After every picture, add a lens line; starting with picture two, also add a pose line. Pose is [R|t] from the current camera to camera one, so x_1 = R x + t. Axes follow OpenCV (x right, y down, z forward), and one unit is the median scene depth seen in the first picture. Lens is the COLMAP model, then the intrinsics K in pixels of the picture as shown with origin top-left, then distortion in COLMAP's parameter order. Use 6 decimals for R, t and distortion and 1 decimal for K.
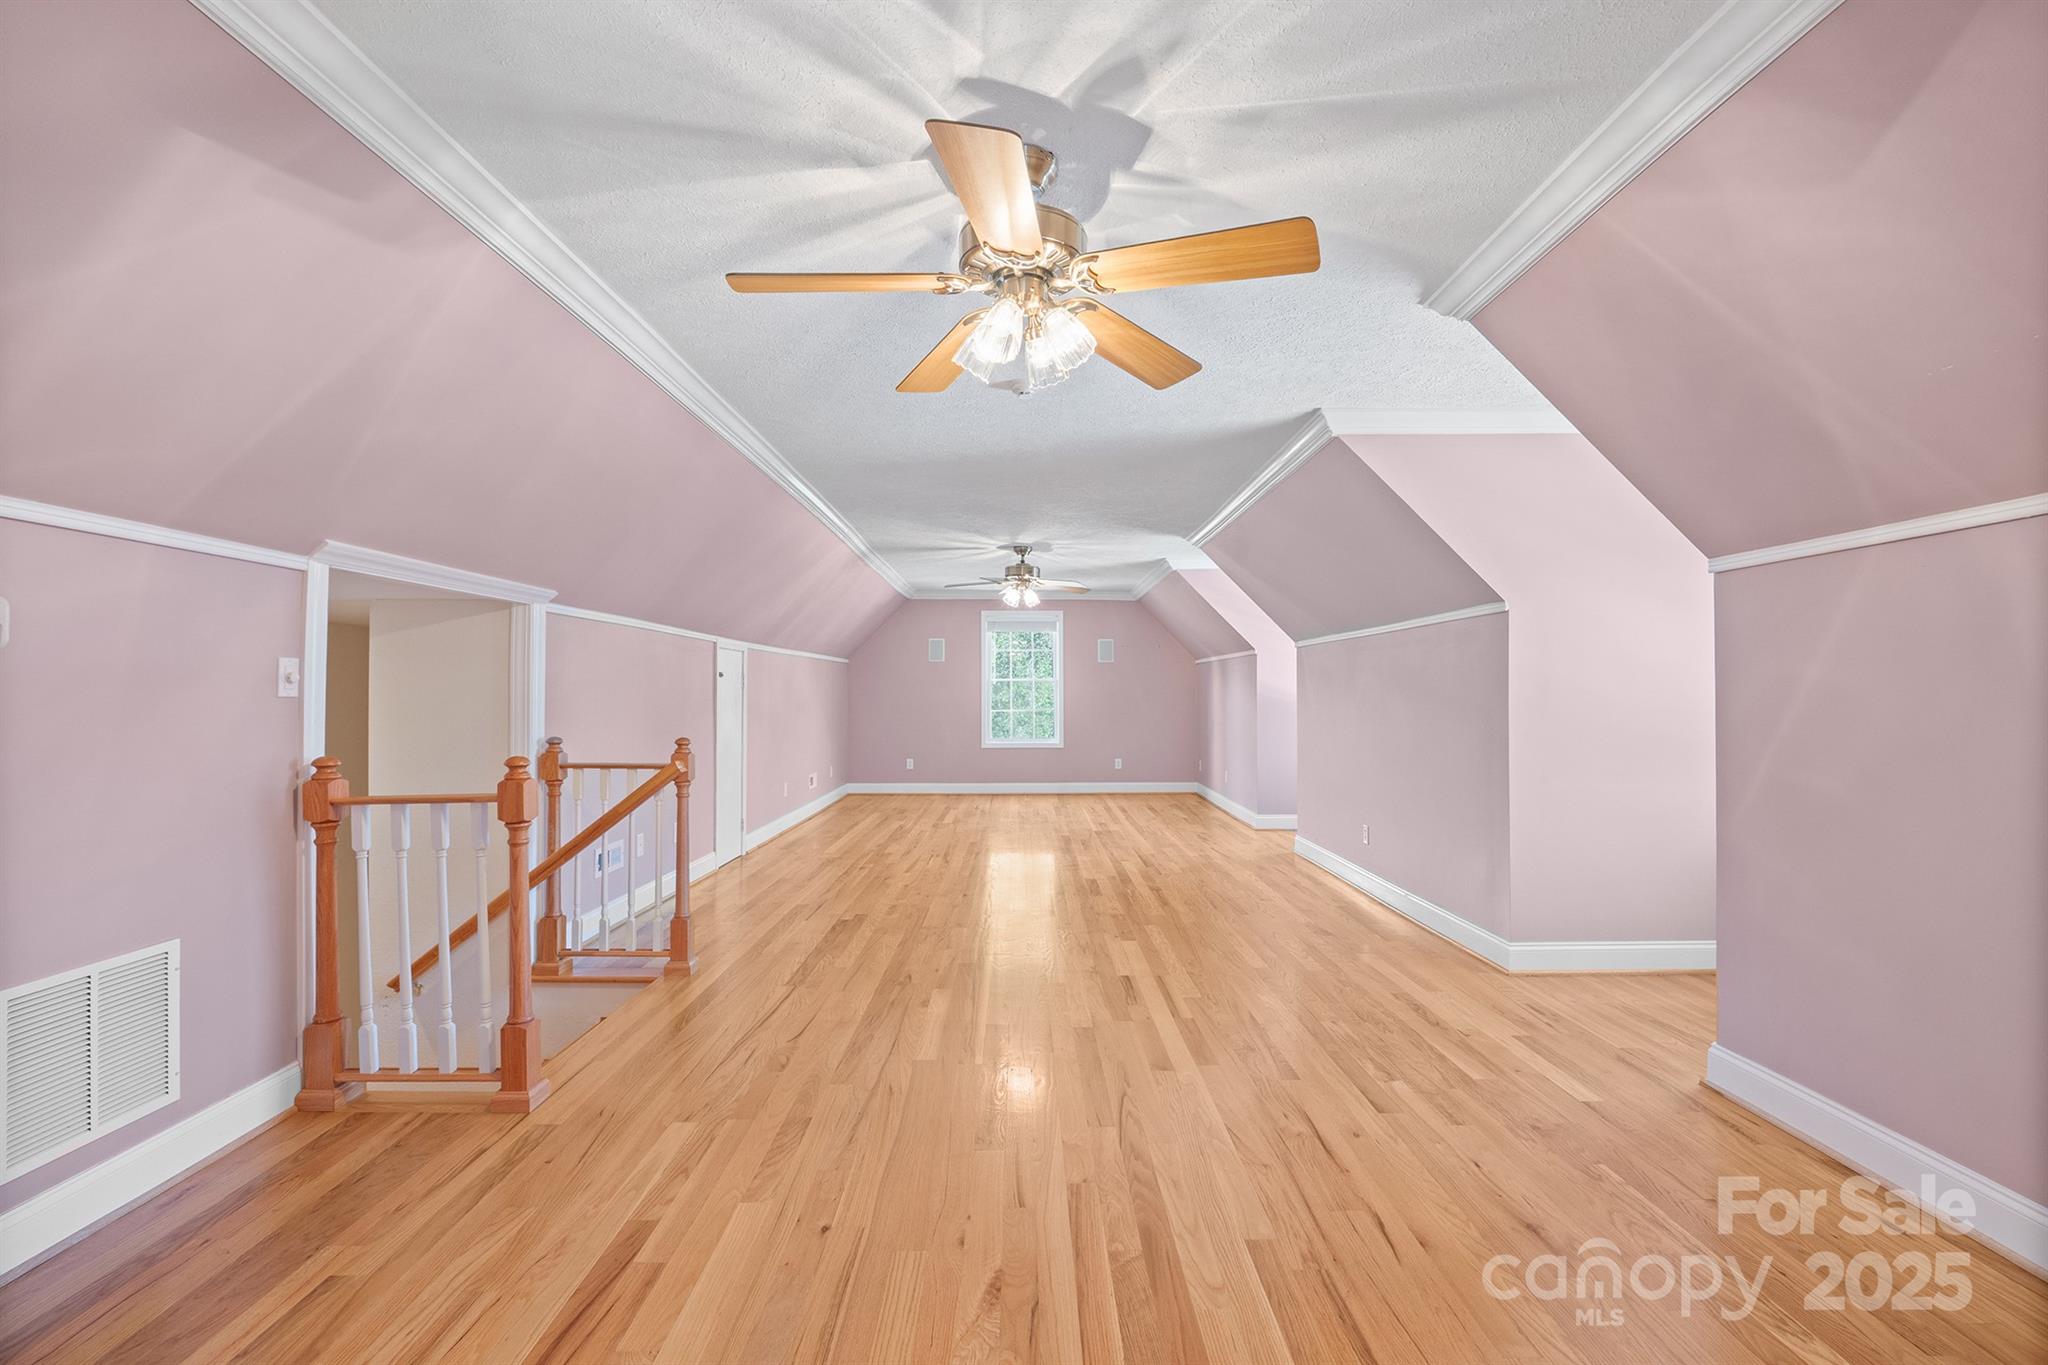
lens RADIAL K [[871.6, 0, 1024.1], [0, 871.6, 667.7], [0, 0, 1]] dist [-0.024341, 0.006769]
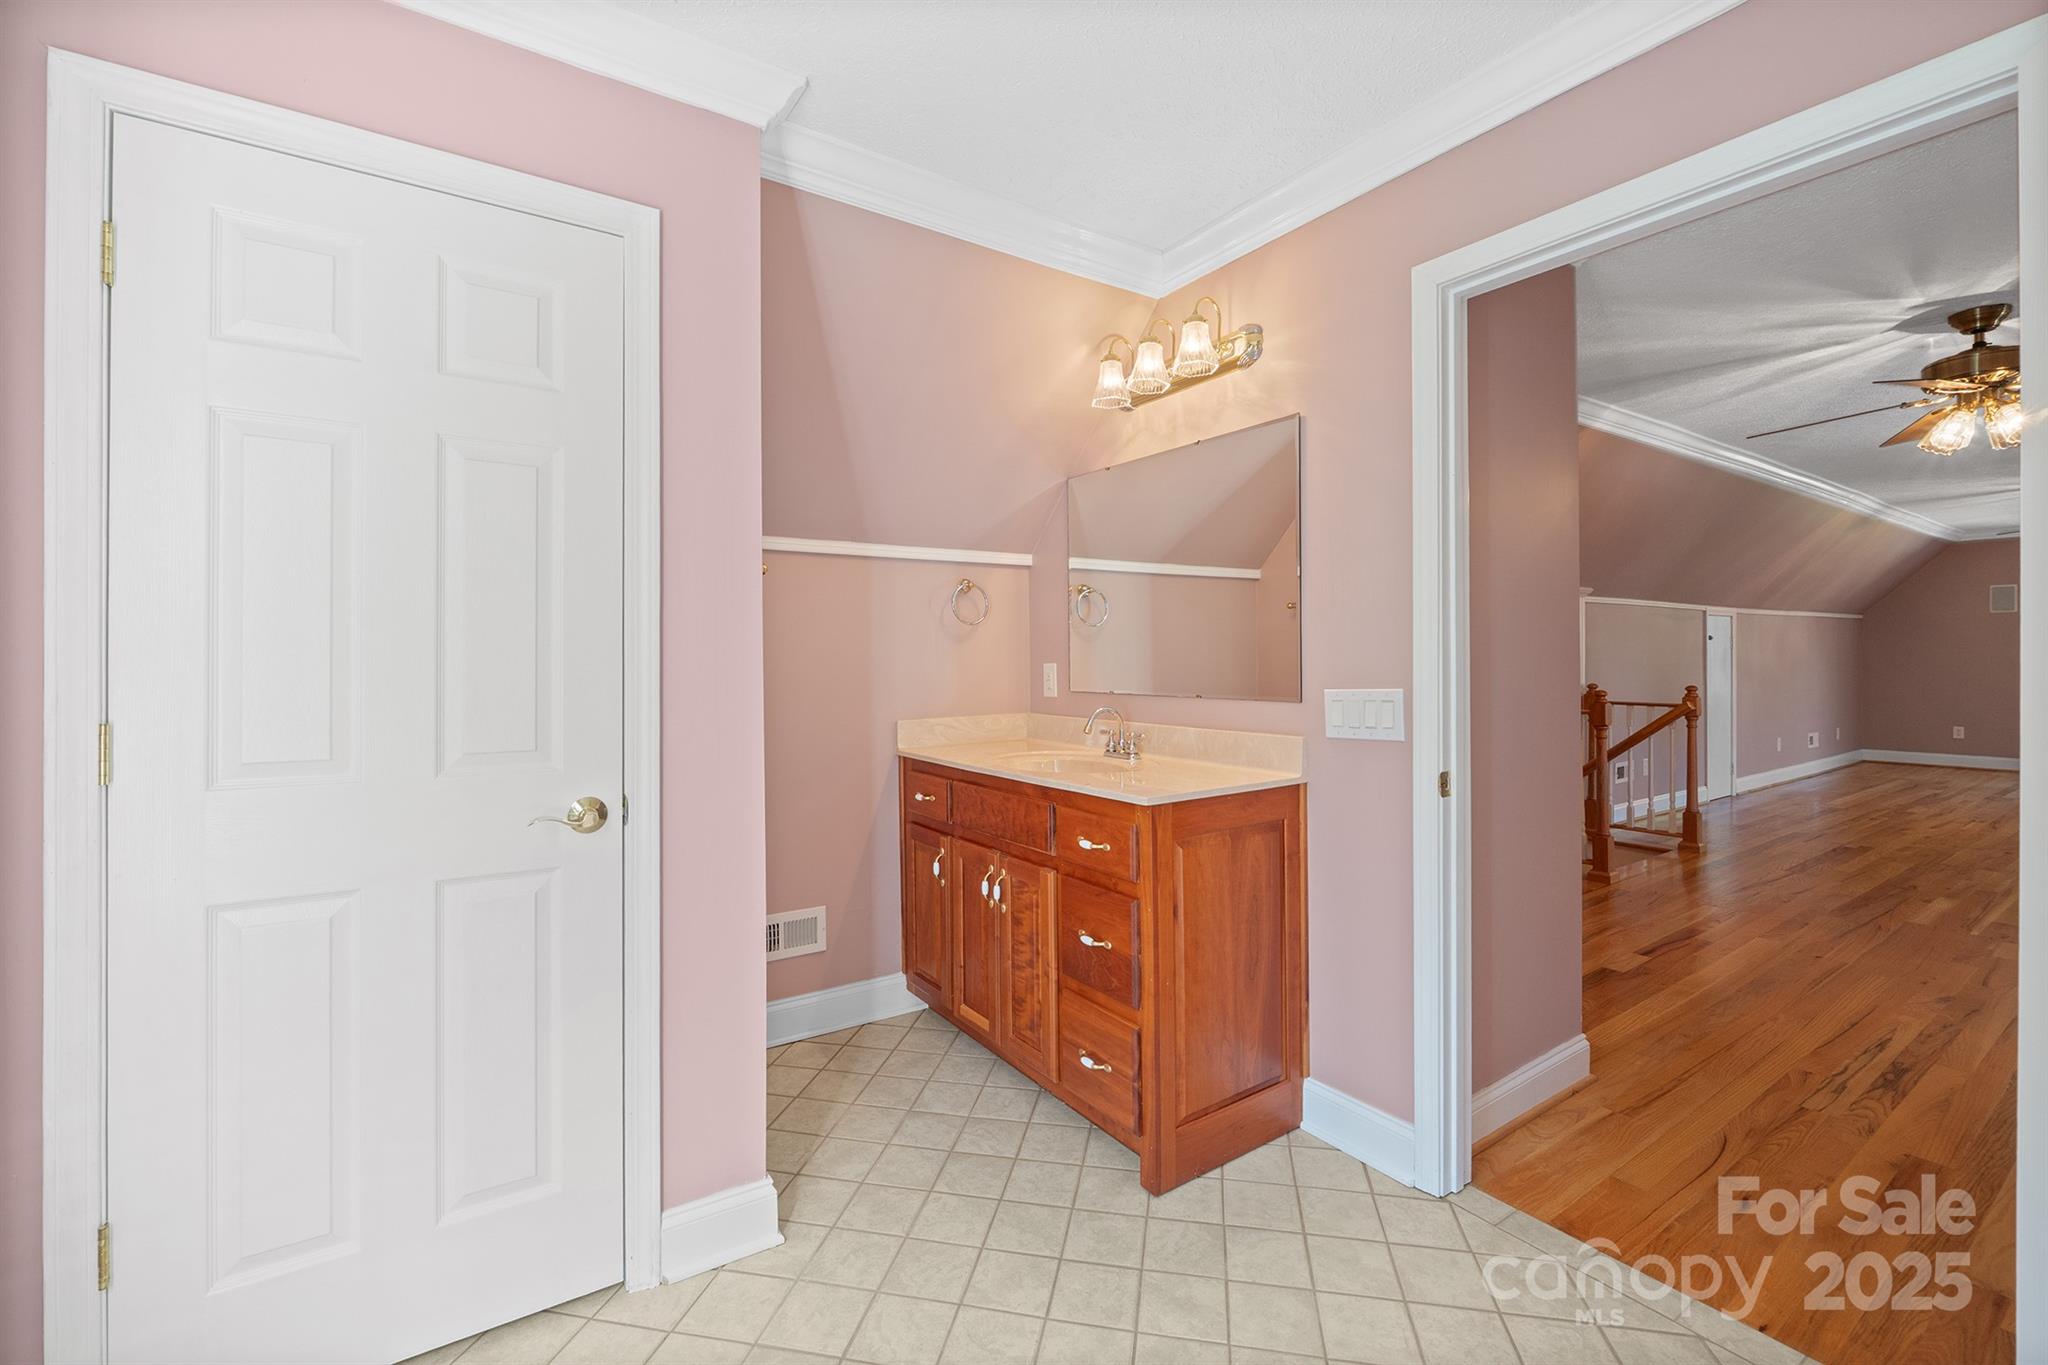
lens RADIAL K [[871.6, 0, 1024.1], [0, 871.6, 667.7], [0, 0, 1]] dist [-0.024341, 0.006769]
pose [[0.555224, 0.003390, -0.831694, 0.167145], [0.033950, 0.999066, 0.026737, -0.022584], [0.831007, -0.043081, 0.554591, -0.672665]]
